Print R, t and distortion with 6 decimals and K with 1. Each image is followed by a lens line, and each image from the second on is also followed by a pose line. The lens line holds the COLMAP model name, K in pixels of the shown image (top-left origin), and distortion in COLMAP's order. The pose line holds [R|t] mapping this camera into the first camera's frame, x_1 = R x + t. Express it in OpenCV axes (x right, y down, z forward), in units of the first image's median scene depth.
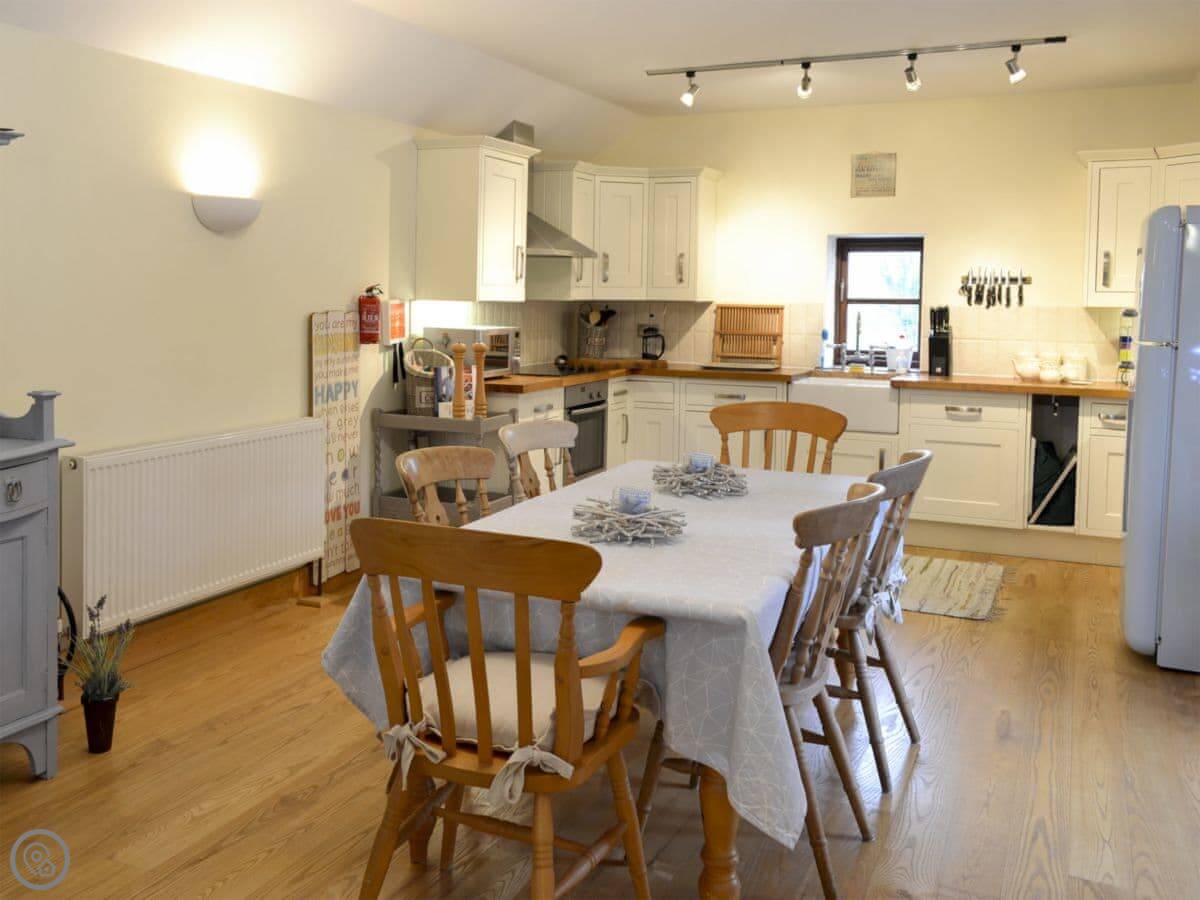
lens RADIAL K [[1096.5, 0, 519.3], [0, 1096.5, 362.4], [0, 0, 1]] dist [0.020205, 0.010644]
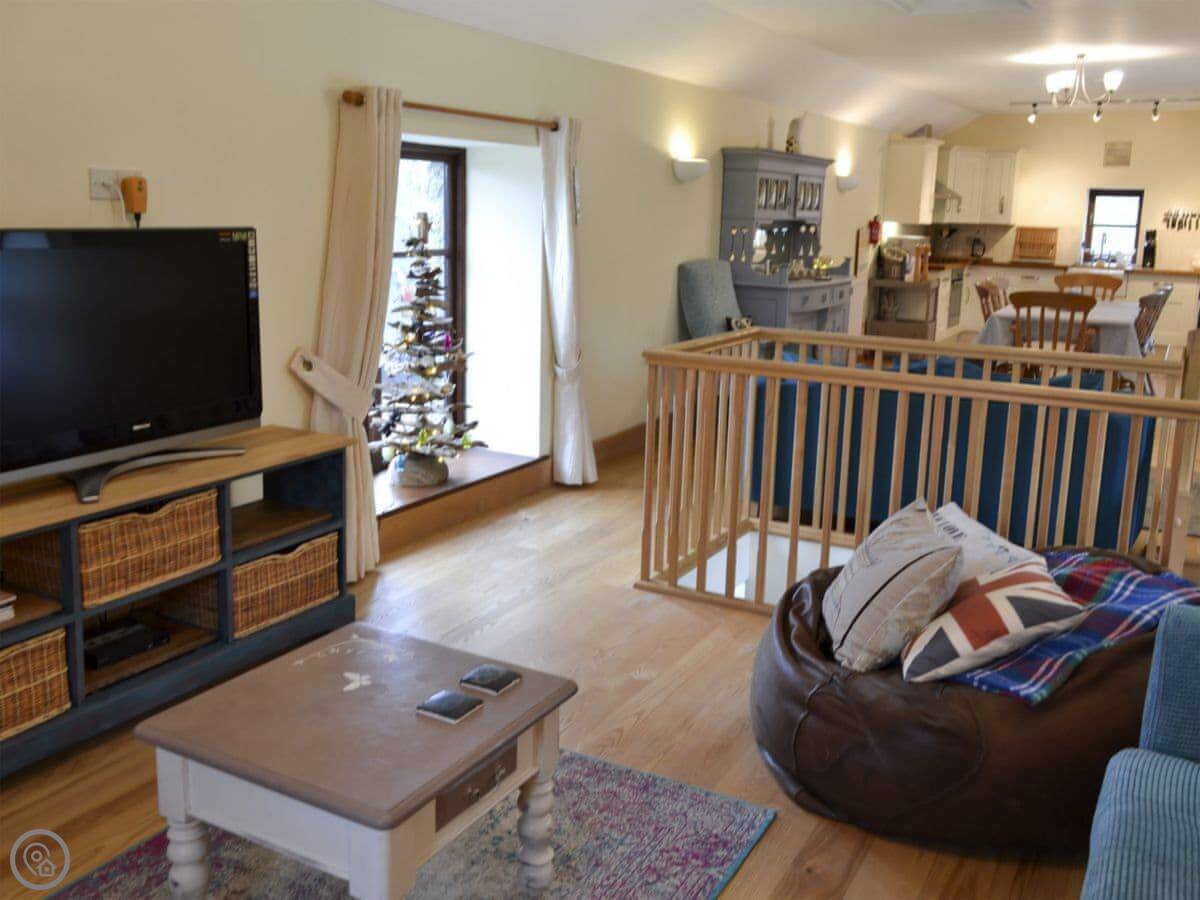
lens RADIAL K [[1078.5, 0, 603.9], [0, 1078.5, 387.7], [0, 0, 1]] dist [0.002040, 0.002380]
pose [[0.999233, 0.019522, -0.033947, -0.450972], [-0.016000, 0.994749, 0.101087, 0.043280], [0.035742, -0.100466, 0.994298, -0.823152]]
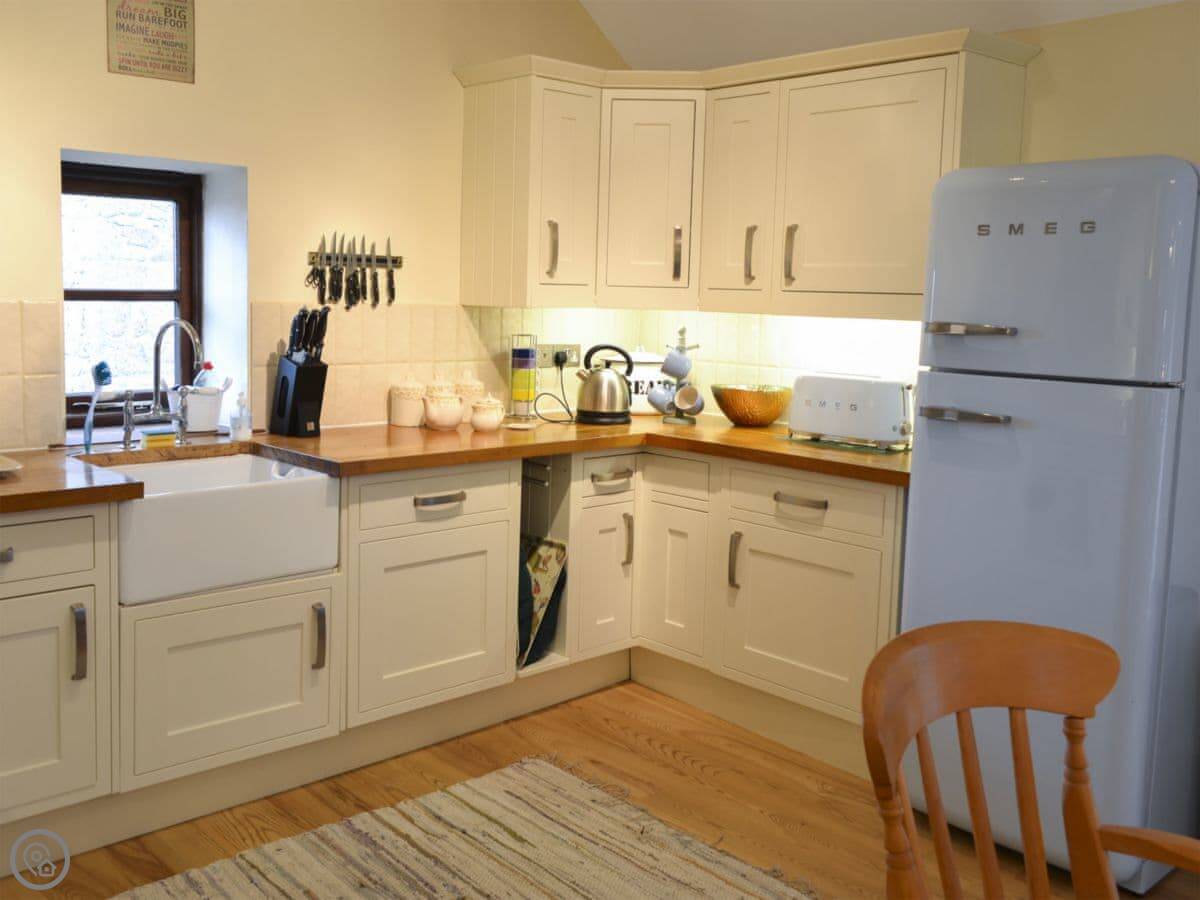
lens RADIAL K [[1124.1, 0, 514.2], [0, 1124.1, 408.1], [0, 0, 1]] dist [0.011198, 0.001705]
pose [[0.395038, -0.104142, 0.912743, -0.079191], [0.041307, 0.994562, 0.095600, -0.049327], [-0.917735, -0.000063, 0.397192, 0.674937]]
